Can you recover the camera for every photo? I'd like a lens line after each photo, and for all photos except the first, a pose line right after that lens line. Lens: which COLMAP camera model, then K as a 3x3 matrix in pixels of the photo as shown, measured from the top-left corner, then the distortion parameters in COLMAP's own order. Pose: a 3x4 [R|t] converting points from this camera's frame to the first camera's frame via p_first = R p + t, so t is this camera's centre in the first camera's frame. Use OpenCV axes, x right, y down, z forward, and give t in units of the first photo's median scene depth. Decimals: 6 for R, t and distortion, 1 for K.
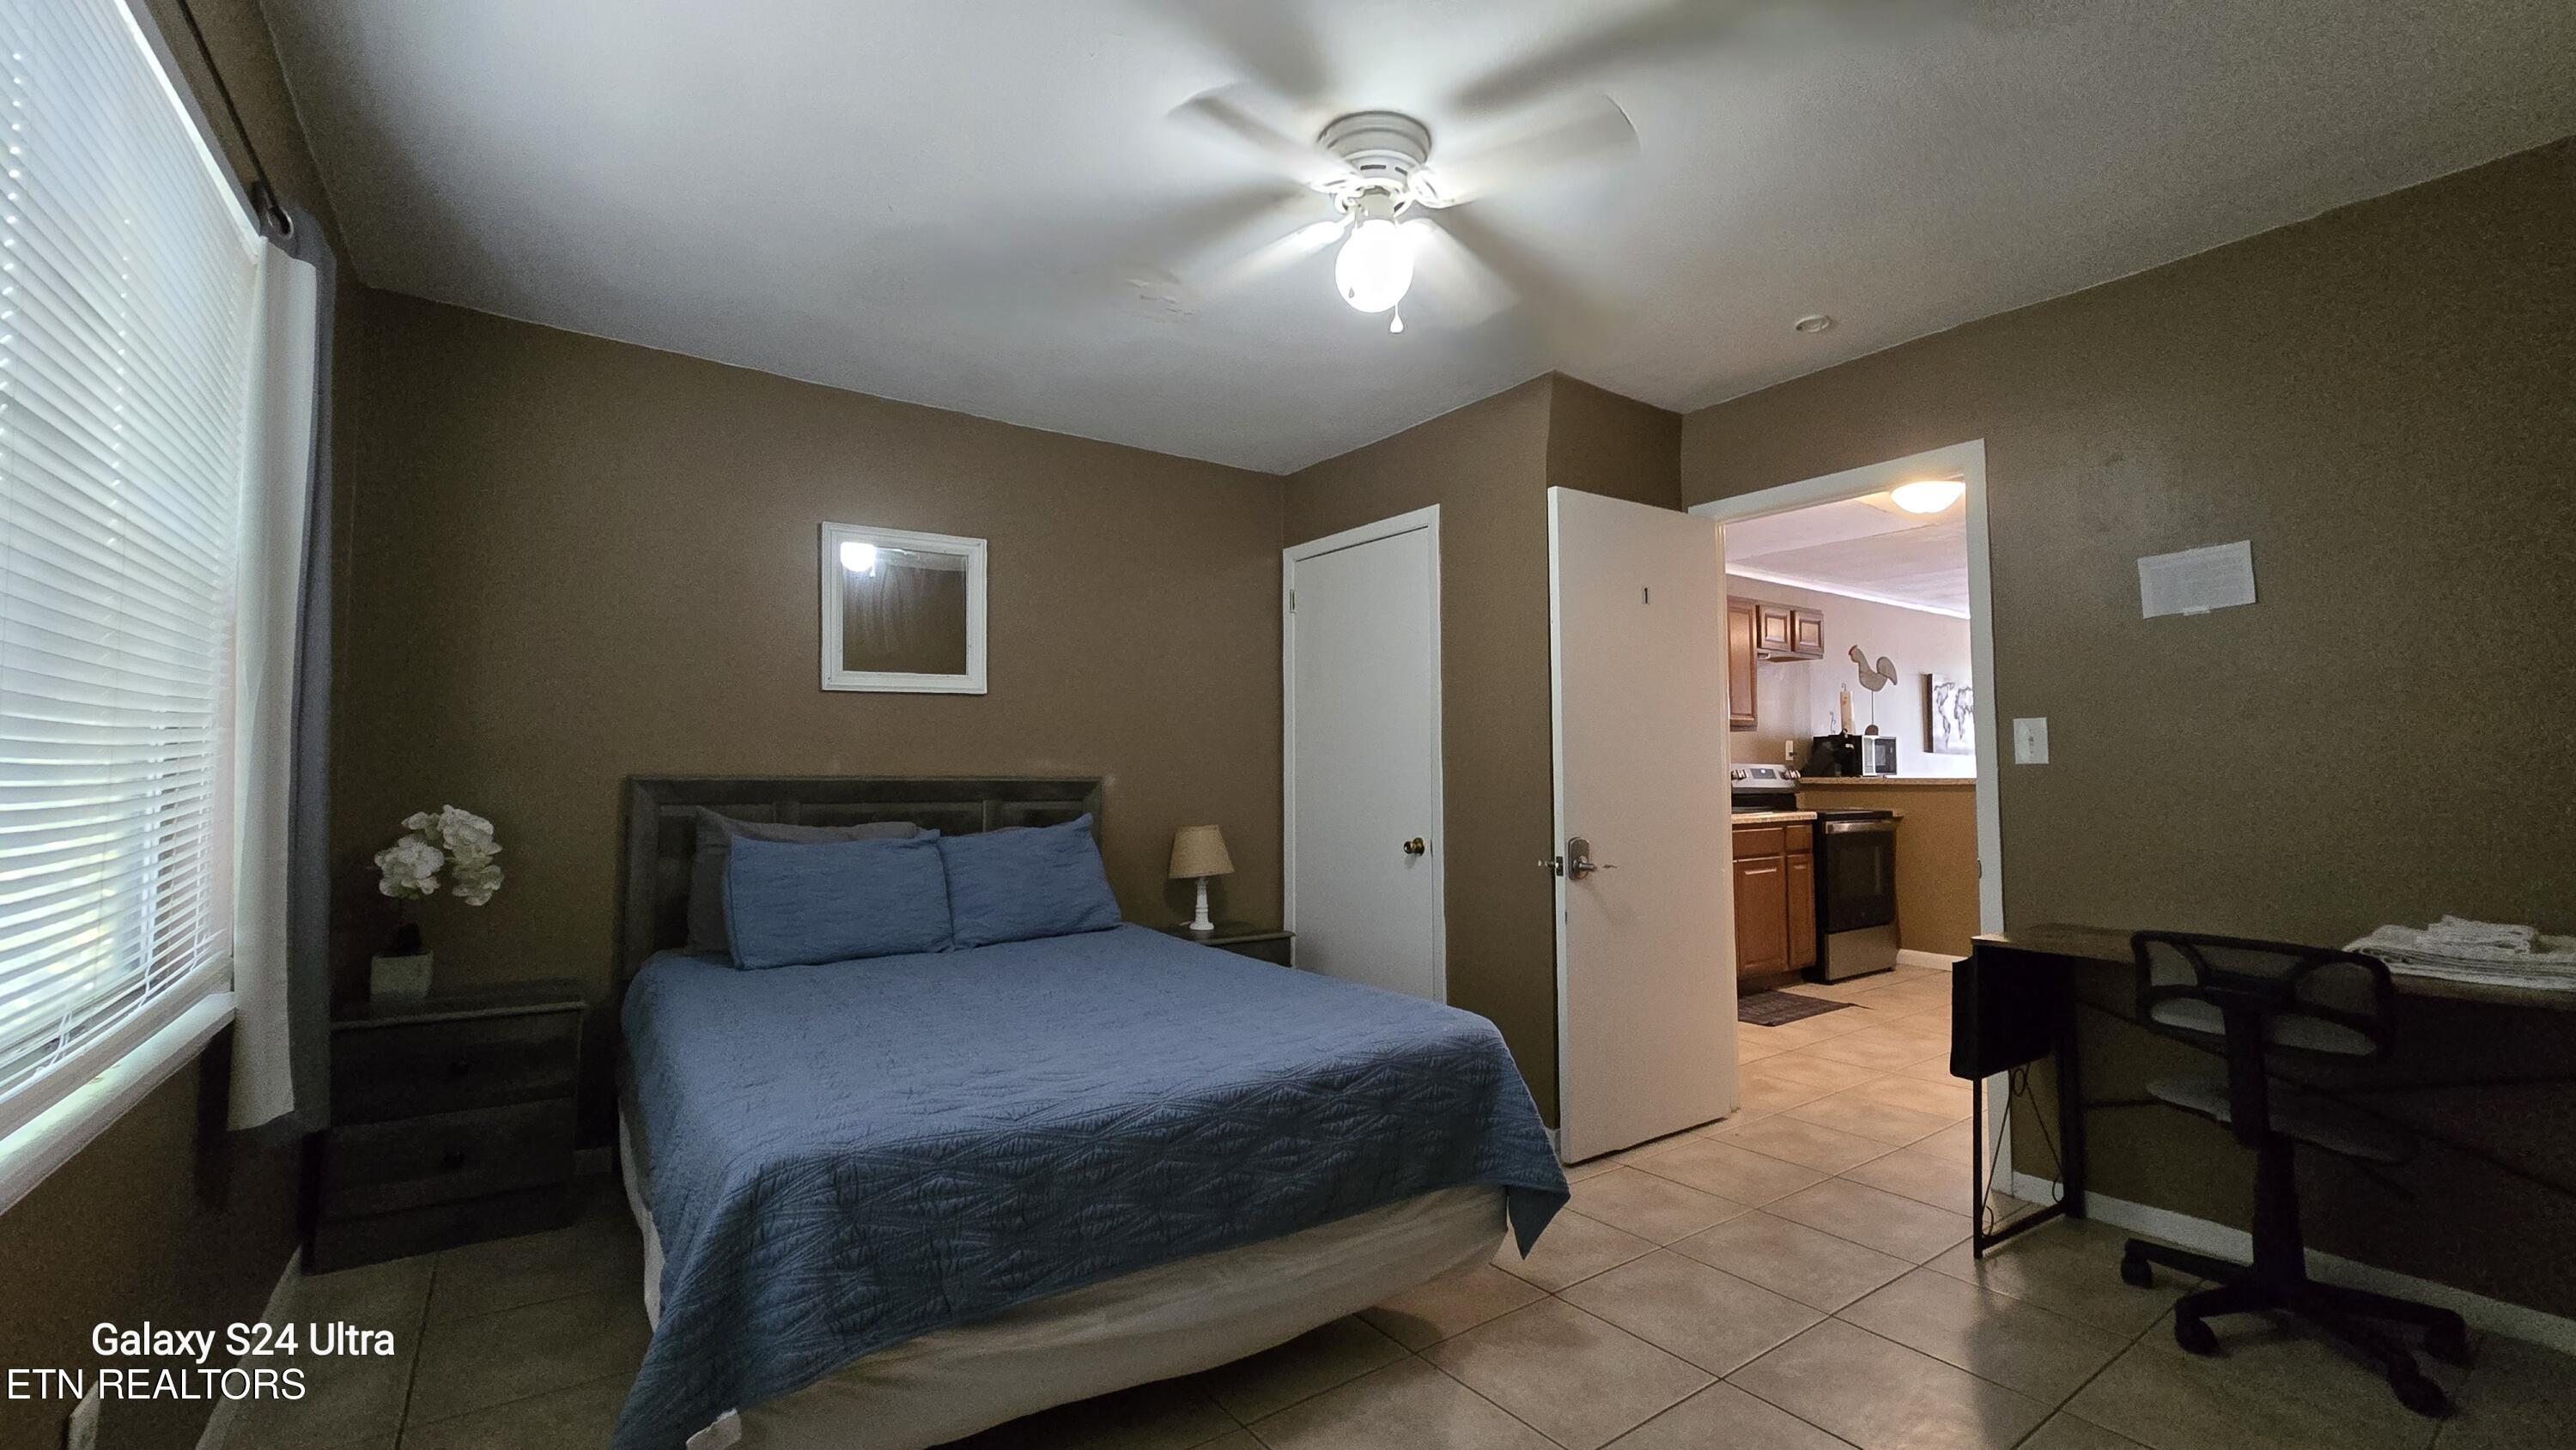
lens RADIAL K [[1050.0, 0, 1272.9], [0, 1050.0, 725.4], [0, 0, 1]] dist [-0.000927, -0.000053]
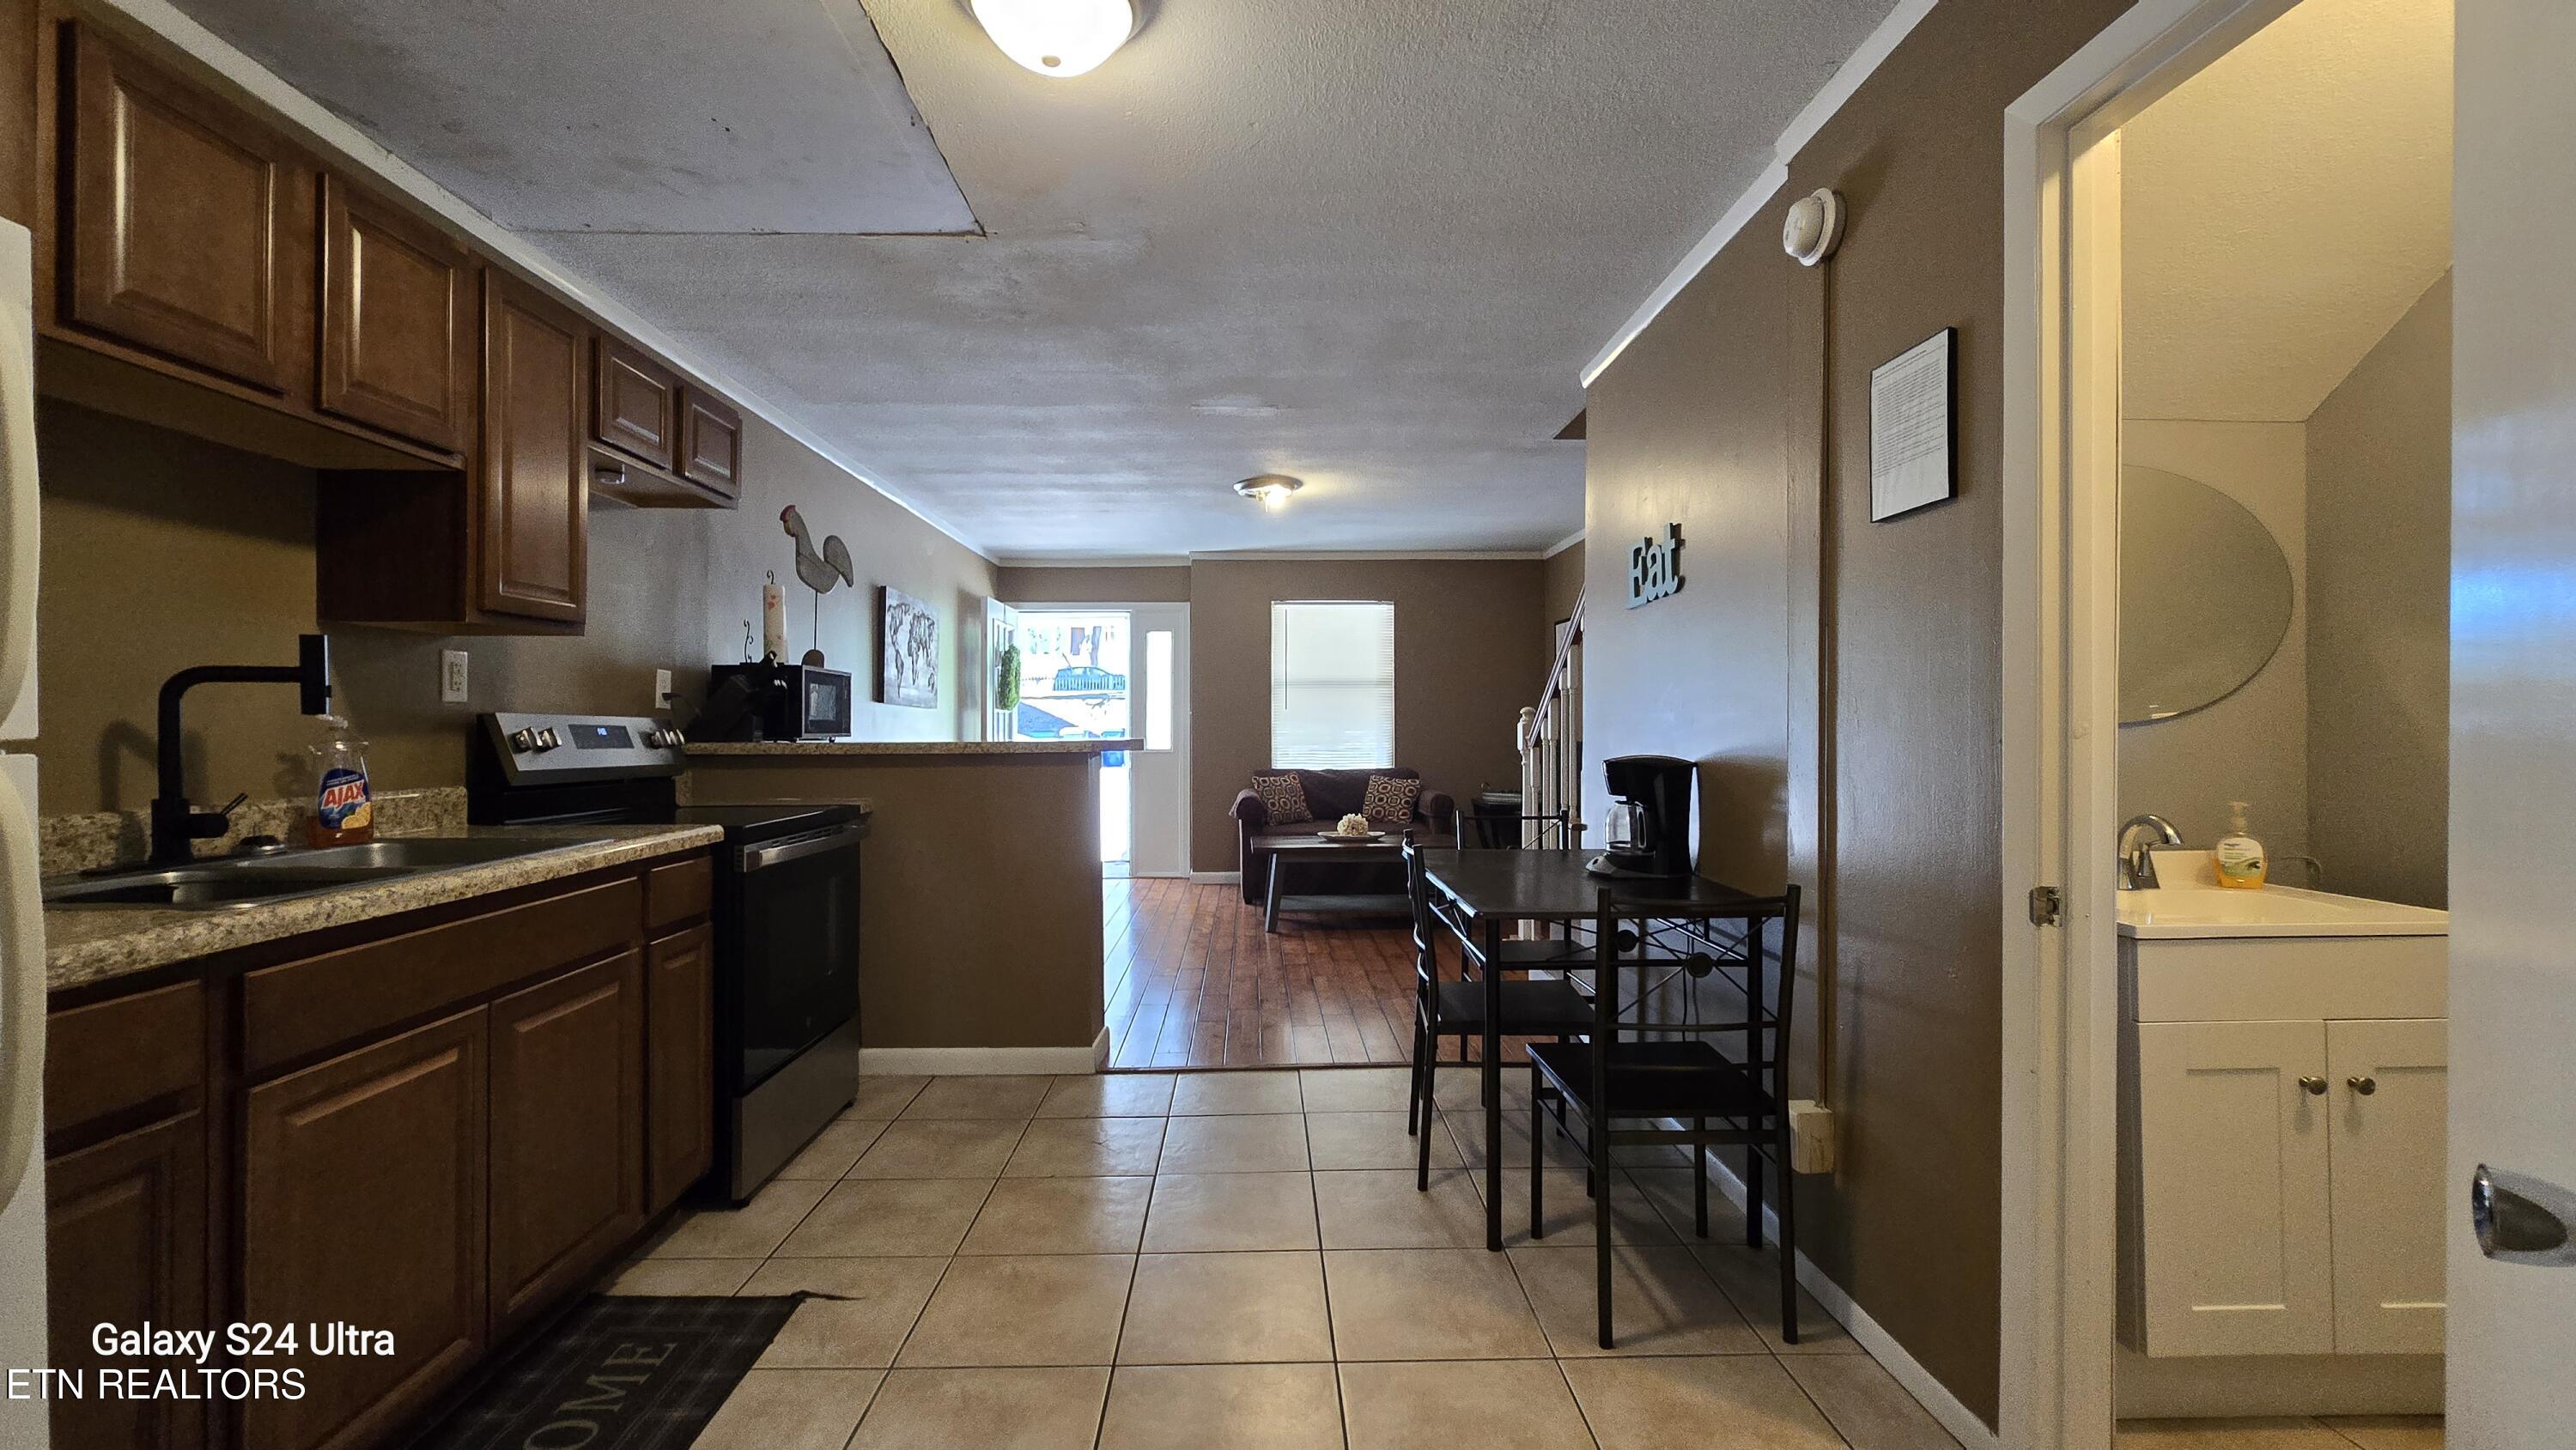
lens RADIAL K [[1050.0, 0, 1277.0], [0, 1050.0, 718.0], [0, 0, 1]] dist [-0.000927, -0.000053]
pose [[0.555134, 0.007032, 0.831731, 0.241256], [-0.035190, 0.999267, 0.015039, 0.019960], [-0.831016, -0.037617, 0.554975, 0.484873]]
